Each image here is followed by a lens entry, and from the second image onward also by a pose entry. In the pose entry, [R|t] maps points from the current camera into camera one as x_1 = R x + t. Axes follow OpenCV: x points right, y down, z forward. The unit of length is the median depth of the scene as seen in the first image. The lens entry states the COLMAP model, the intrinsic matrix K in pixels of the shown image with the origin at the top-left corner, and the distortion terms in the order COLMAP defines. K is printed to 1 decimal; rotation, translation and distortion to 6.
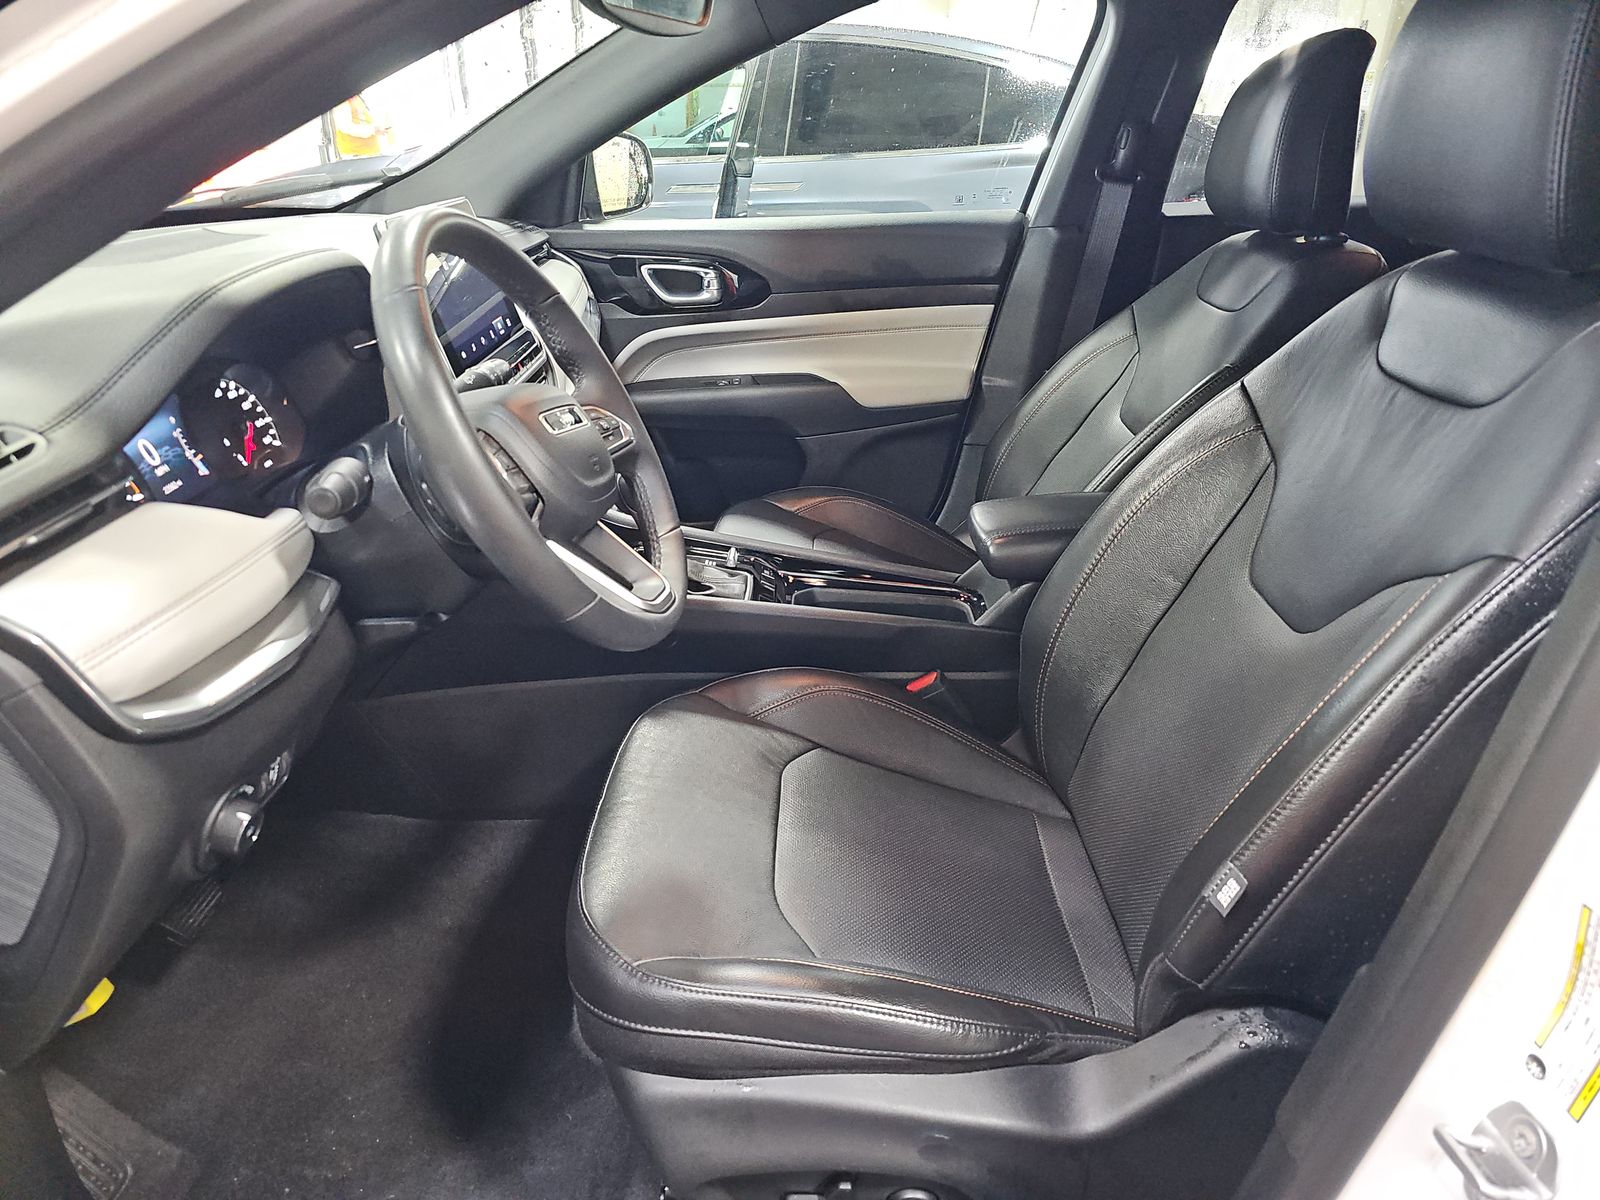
lens RADIAL K [[1046.7, 0, 810.6], [0, 1046.7, 605.8], [0, 0, 1]] dist [0.022442, -0.024809]
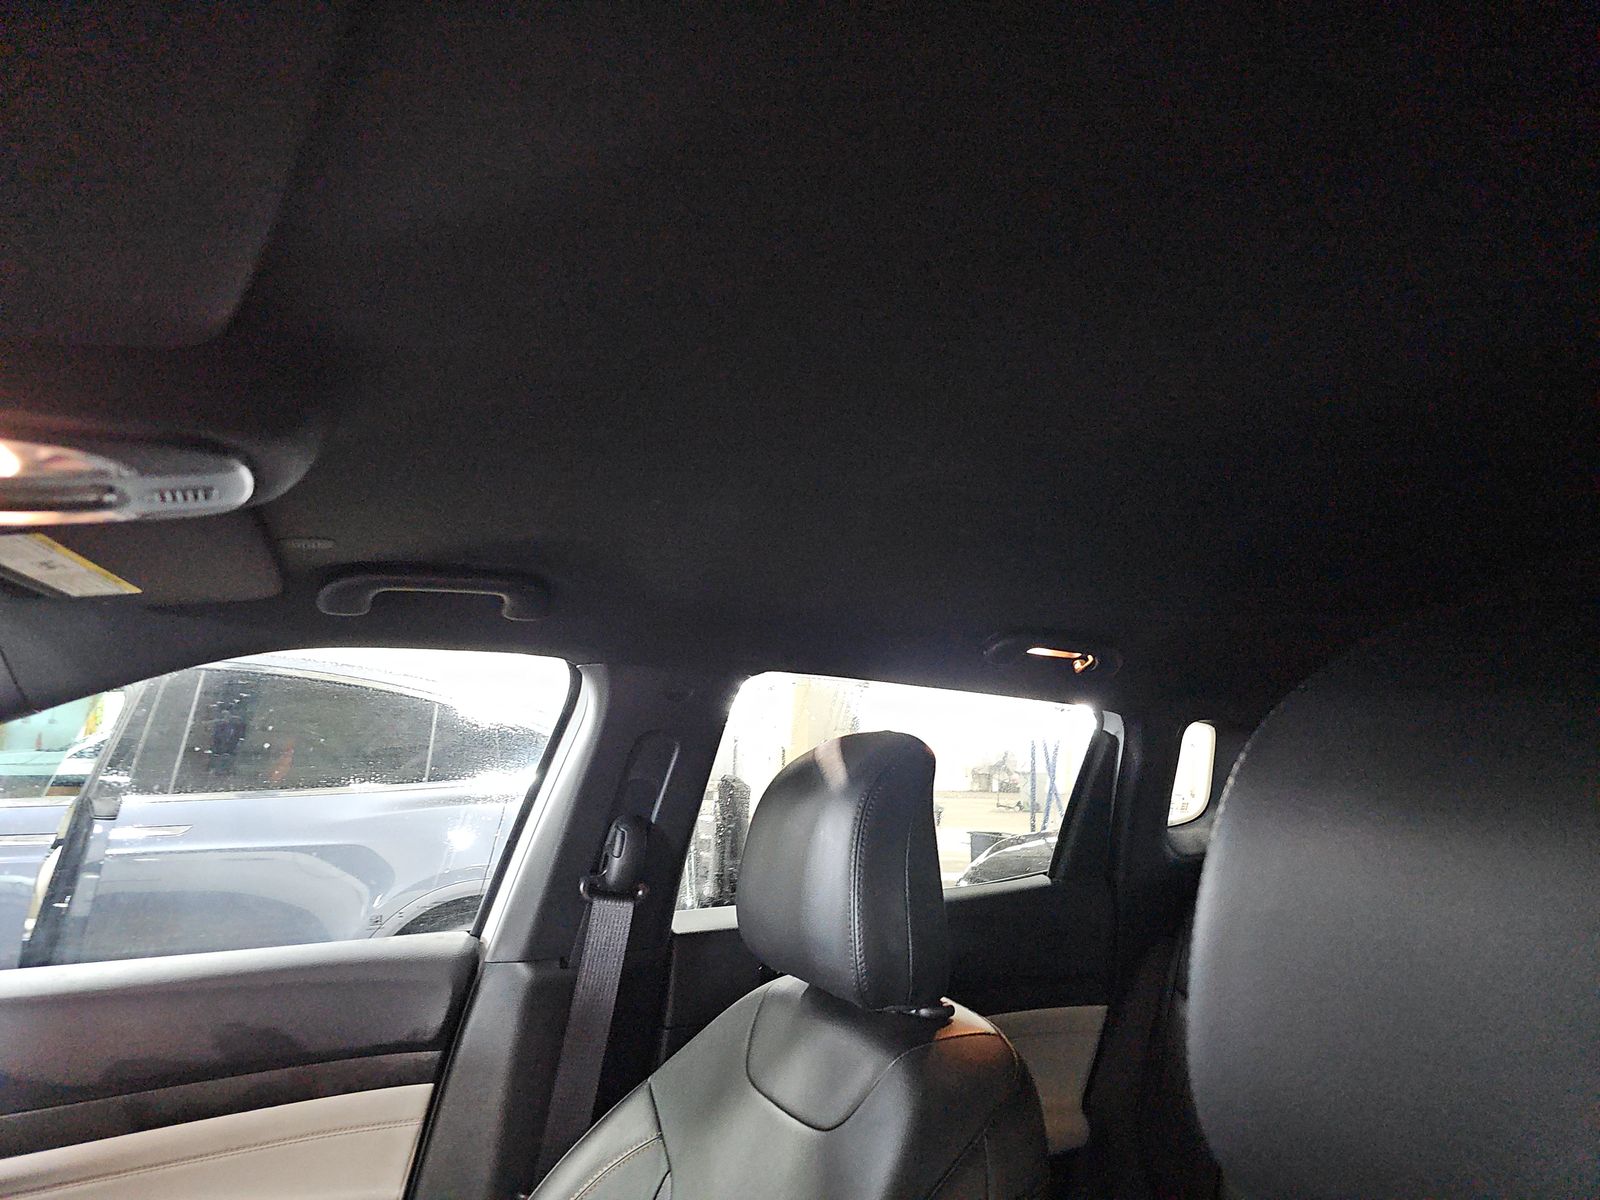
lens RADIAL K [[1046.7, 0, 804.4], [0, 1046.7, 596.9], [0, 0, 1]] dist [0.022442, -0.024809]
pose [[0.886601, 0.075471, 0.456337, 0.063838], [0.177114, 0.856006, -0.485679, -0.195233], [-0.427282, 0.511427, 0.745569, 0.290703]]
